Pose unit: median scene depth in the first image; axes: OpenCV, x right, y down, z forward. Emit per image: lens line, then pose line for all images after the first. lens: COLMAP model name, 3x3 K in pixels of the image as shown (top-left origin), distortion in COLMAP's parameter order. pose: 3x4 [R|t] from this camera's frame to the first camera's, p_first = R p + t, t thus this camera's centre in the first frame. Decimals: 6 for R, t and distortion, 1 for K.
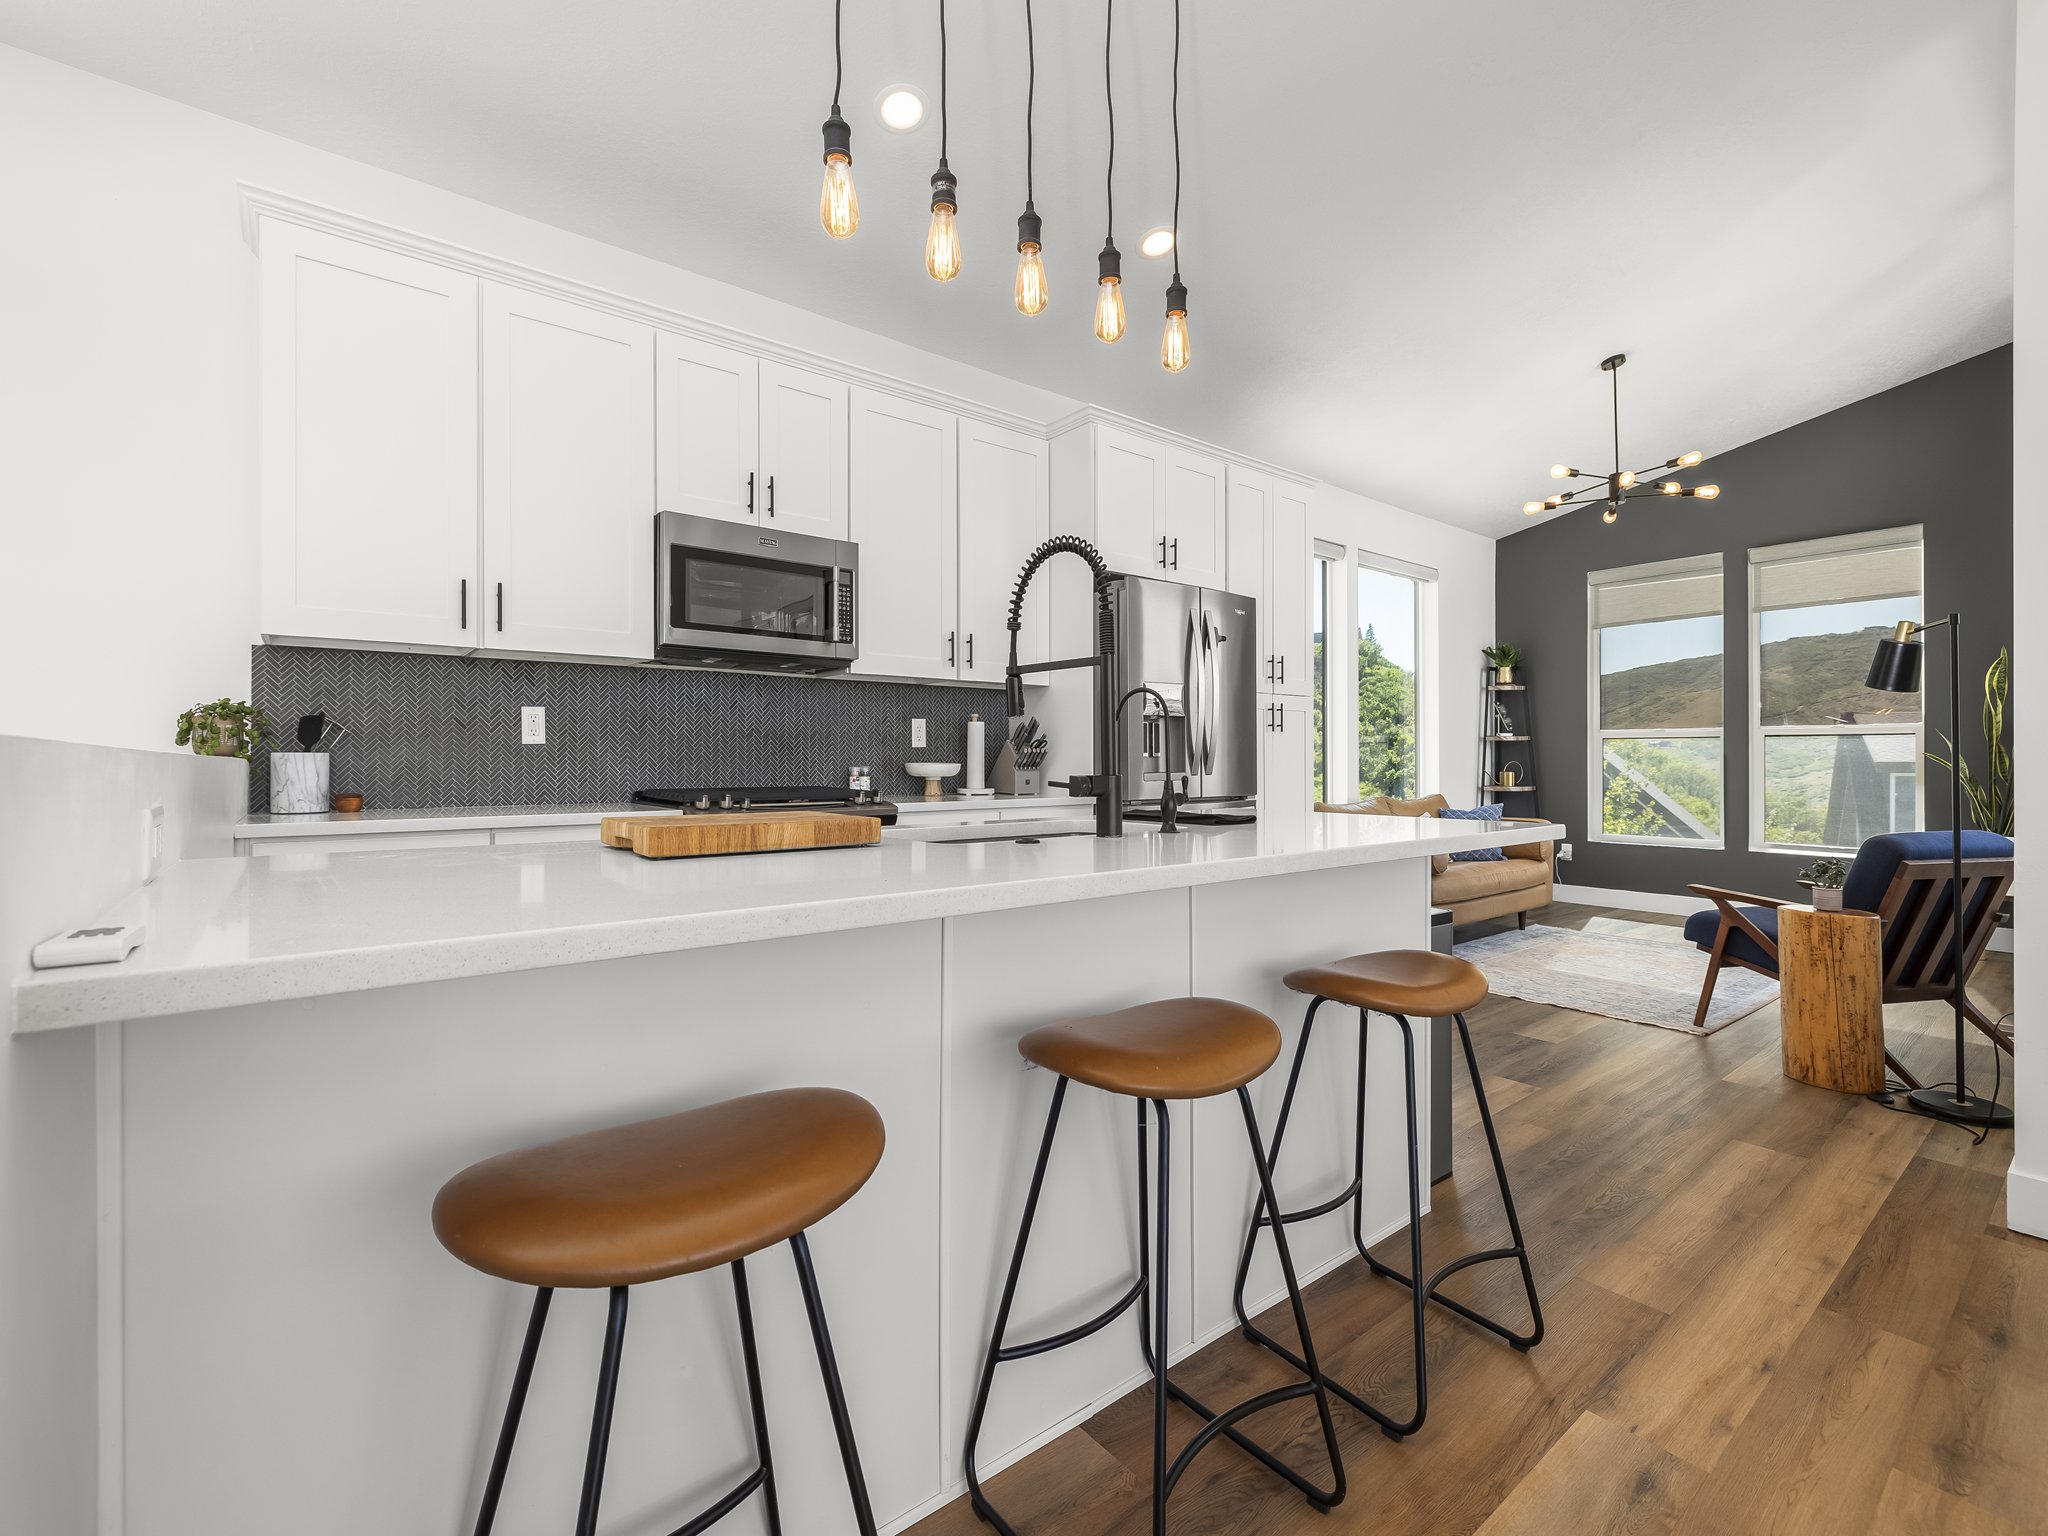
lens RADIAL K [[866.5, 0, 1023.9], [0, 866.5, 764.1], [0, 0, 1]] dist [-0.002987, 0.002065]
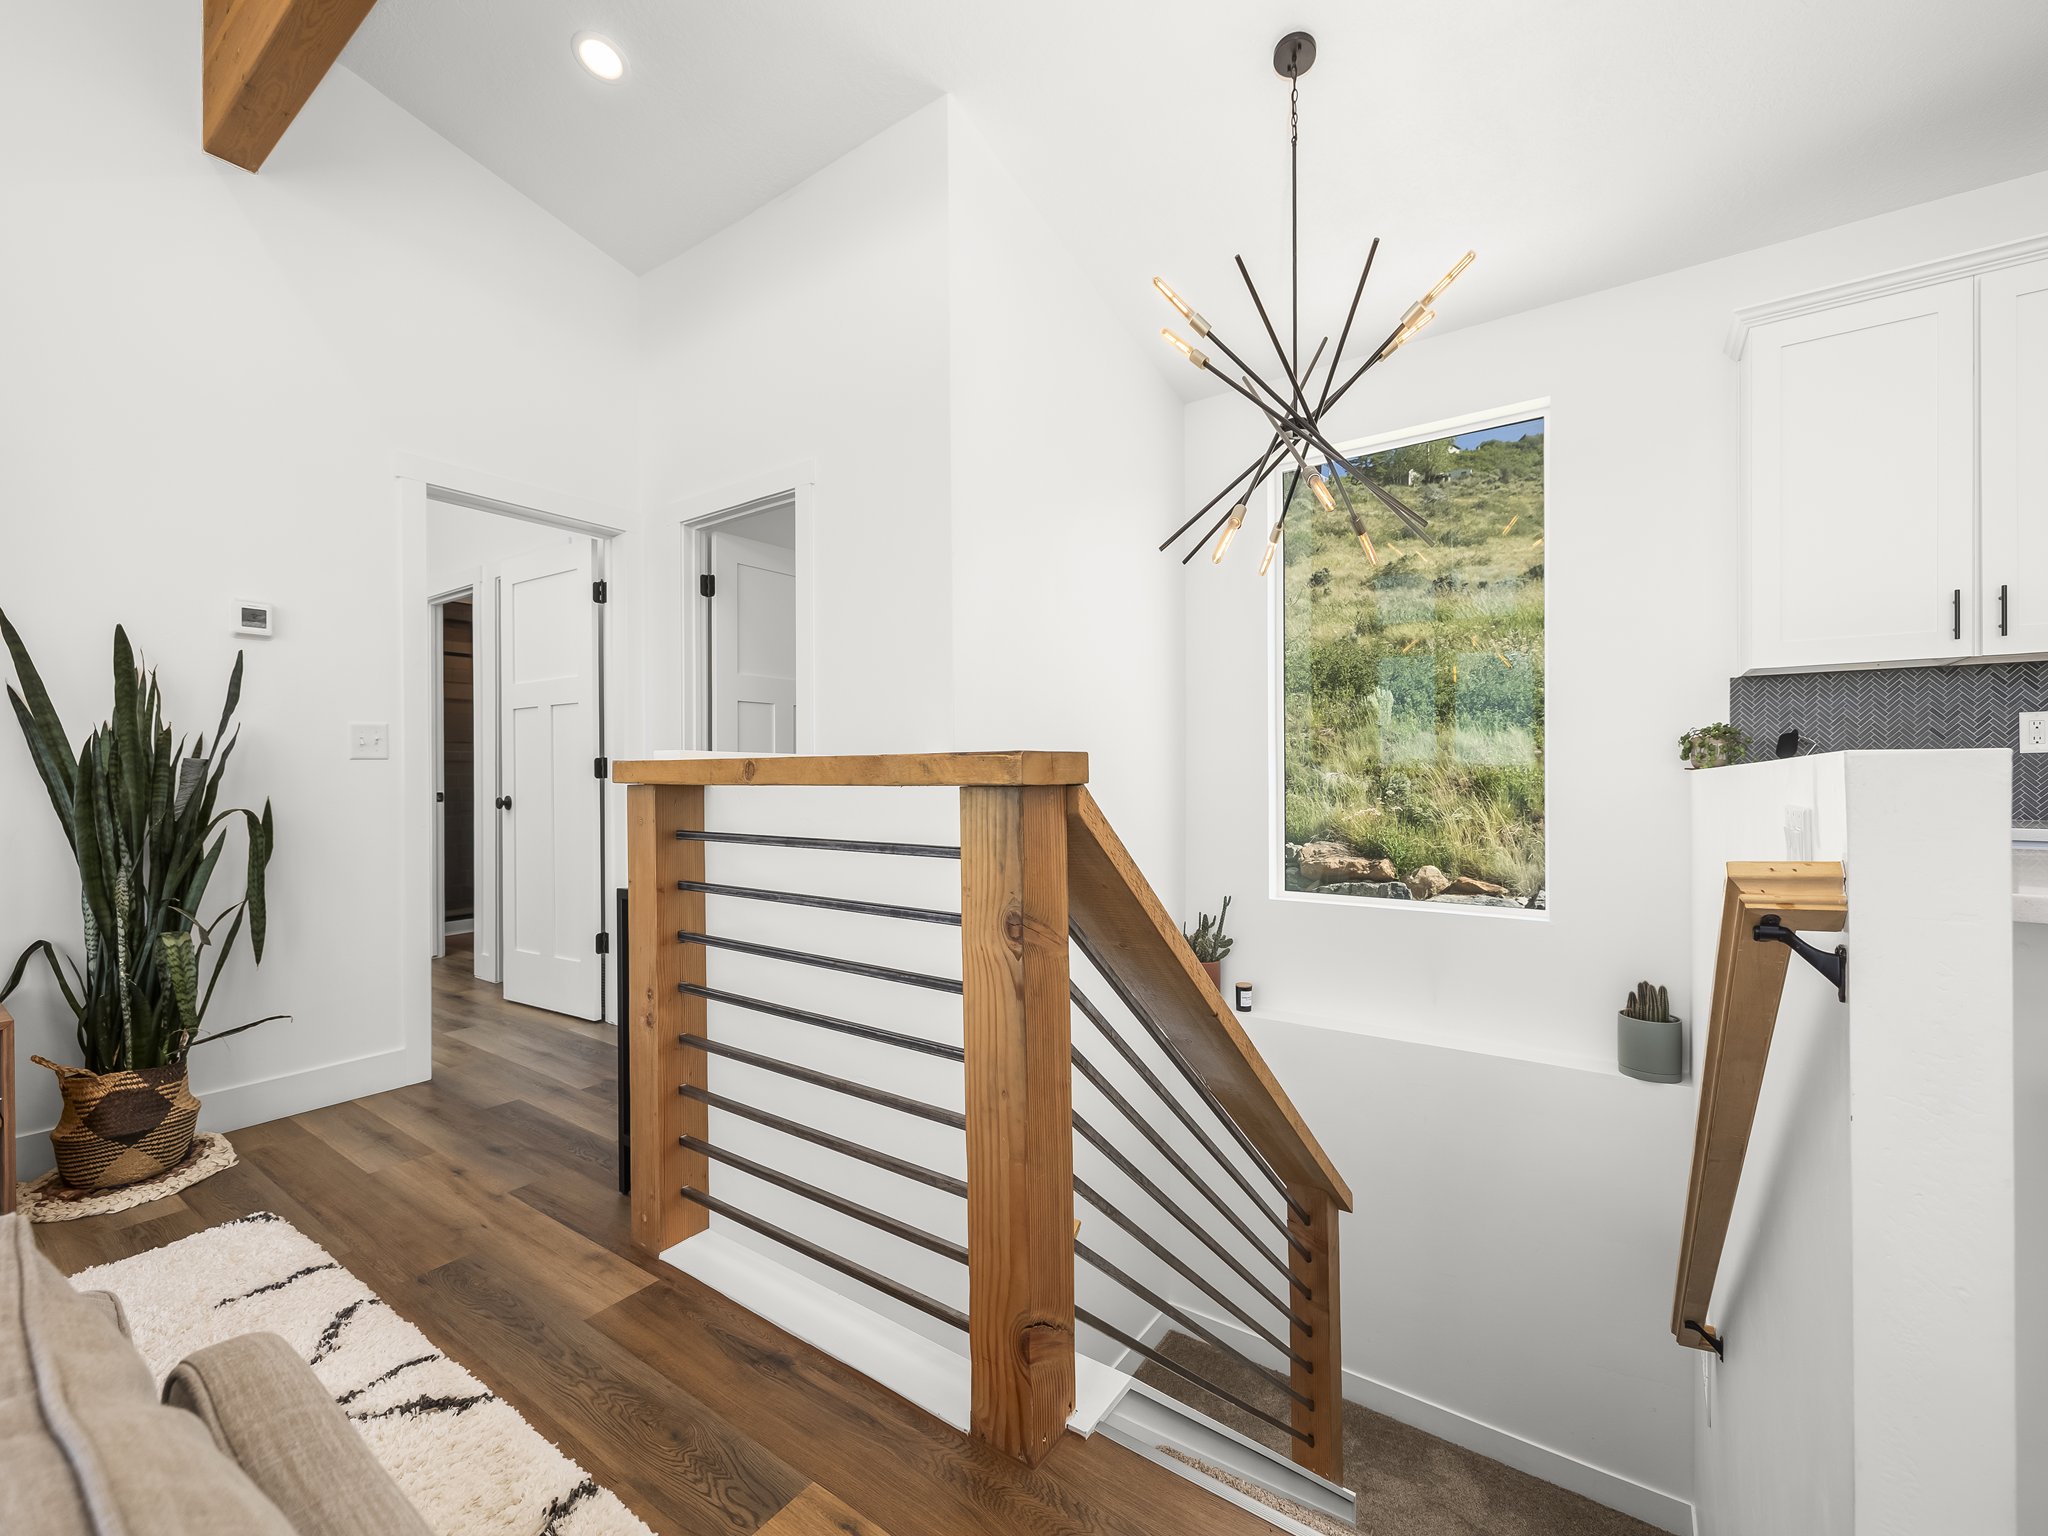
lens RADIAL K [[866.5, 0, 1007.6], [0, 866.5, 779.2], [0, 0, 1]] dist [-0.002987, 0.002065]
pose [[0.263623, 0.003359, -0.964620, 0.021462], [-0.003769, 0.999990, 0.002453, 0.005811], [0.964618, 0.002989, 0.263633, -0.269766]]
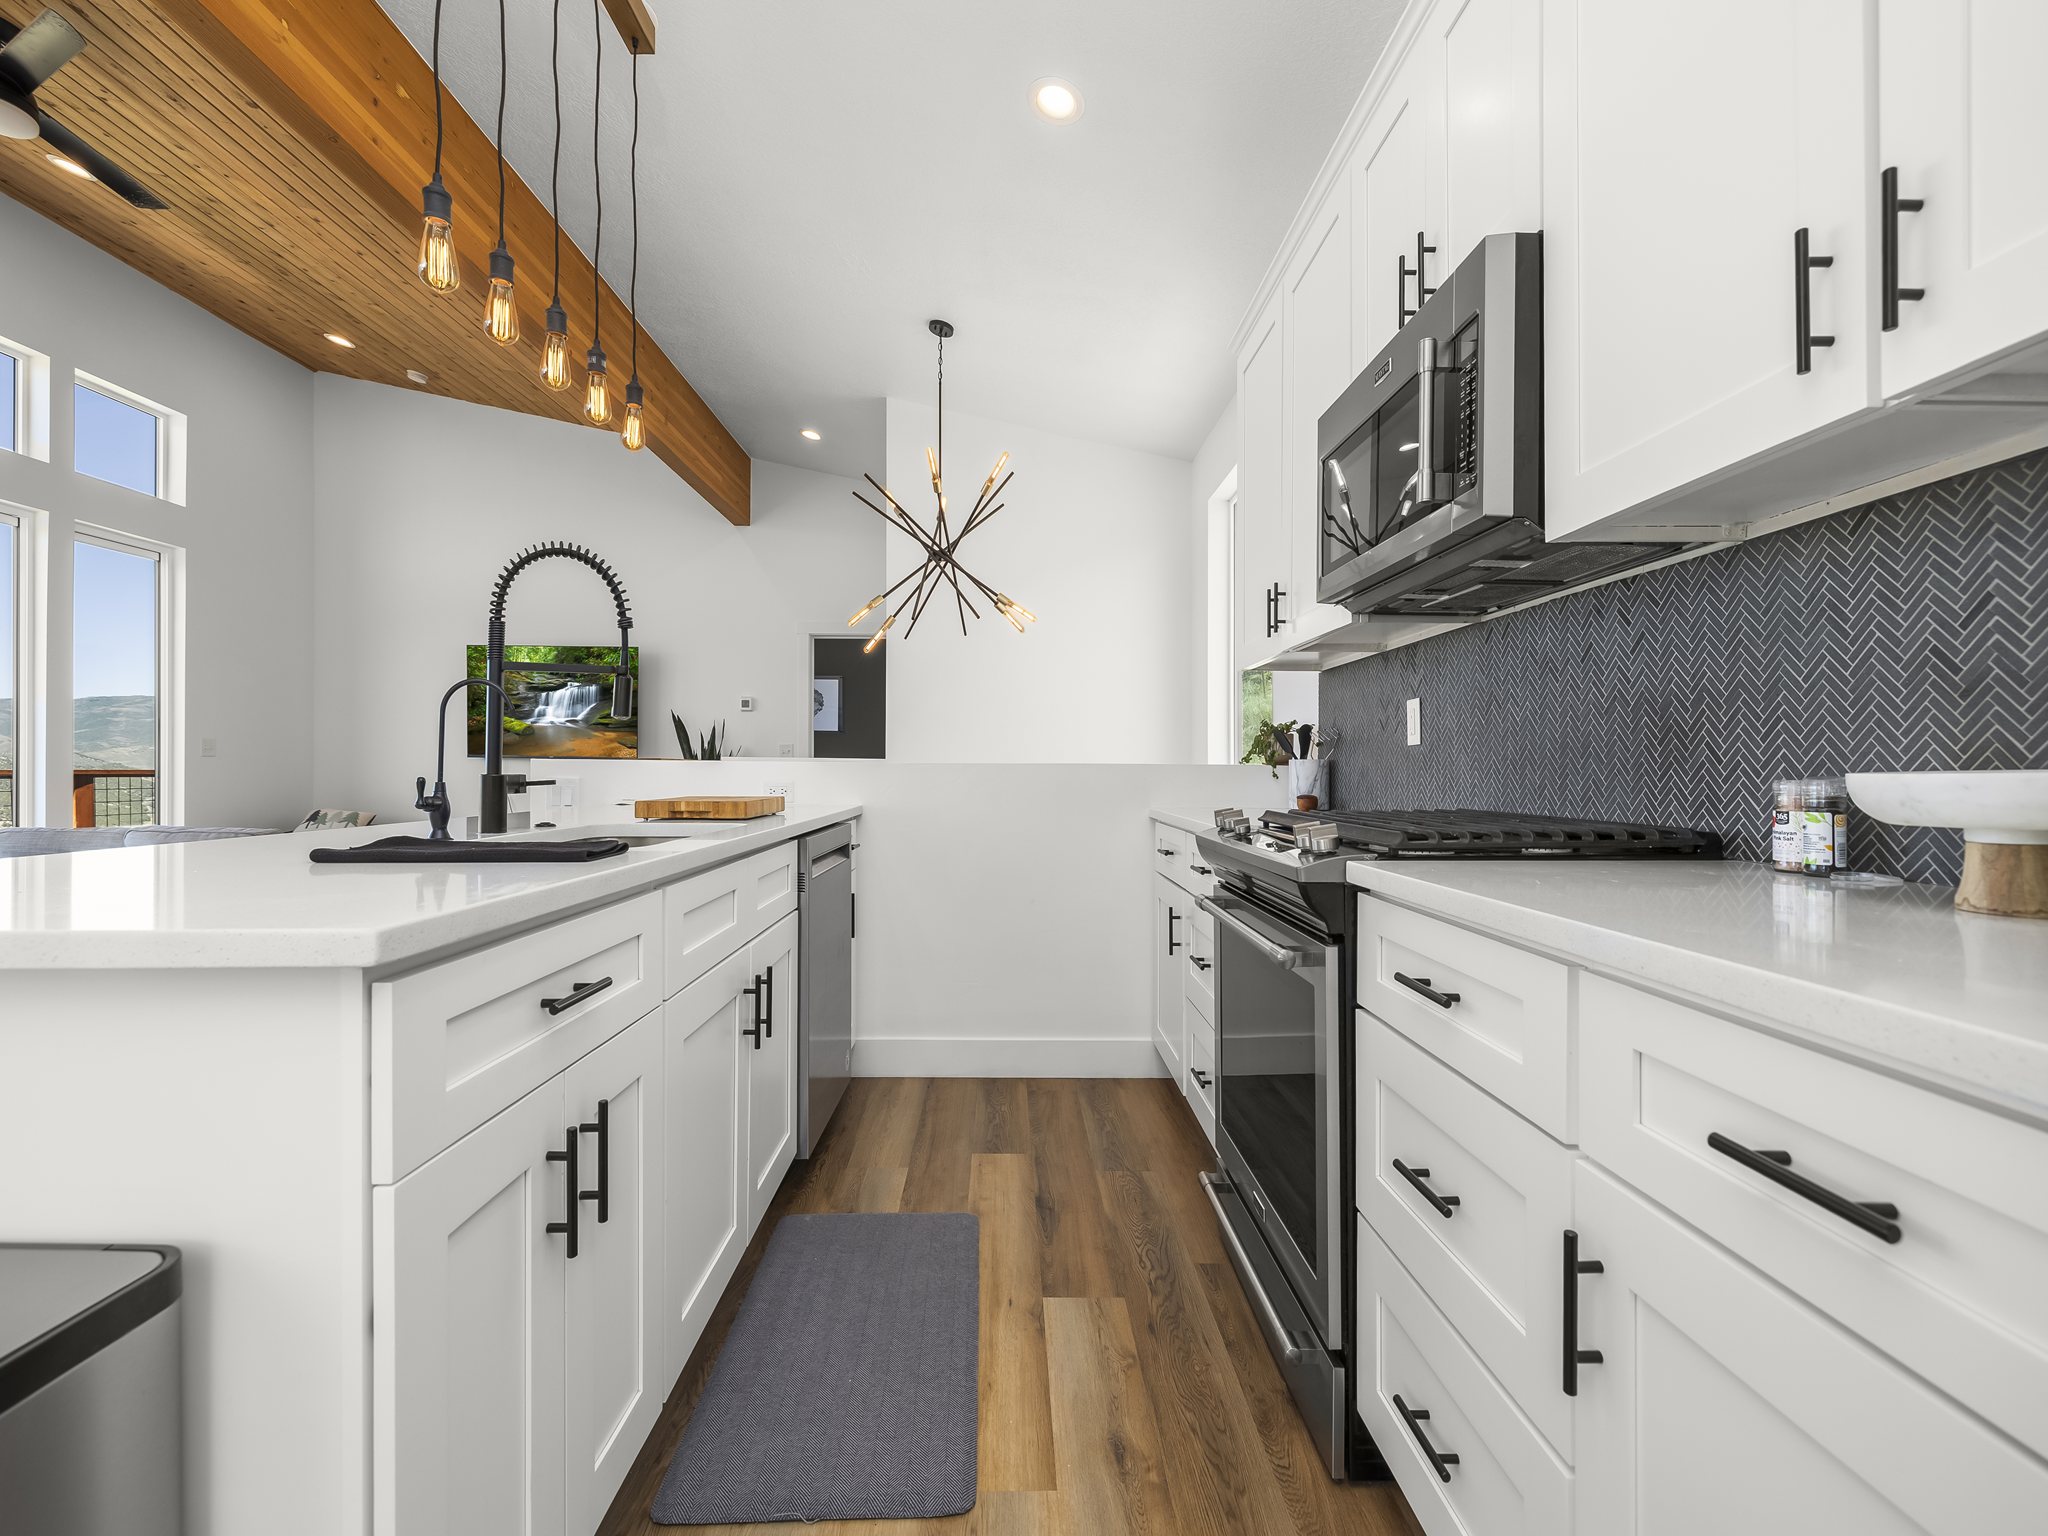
lens RADIAL K [[866.5, 0, 1022.4], [0, 866.5, 766.4], [0, 0, 1]] dist [-0.002987, 0.002065]
pose [[-0.611402, -0.004446, -0.791308, 0.303937], [-0.007997, 0.999968, 0.000560, -0.000424], [0.791280, 0.006671, -0.611418, 1.208482]]
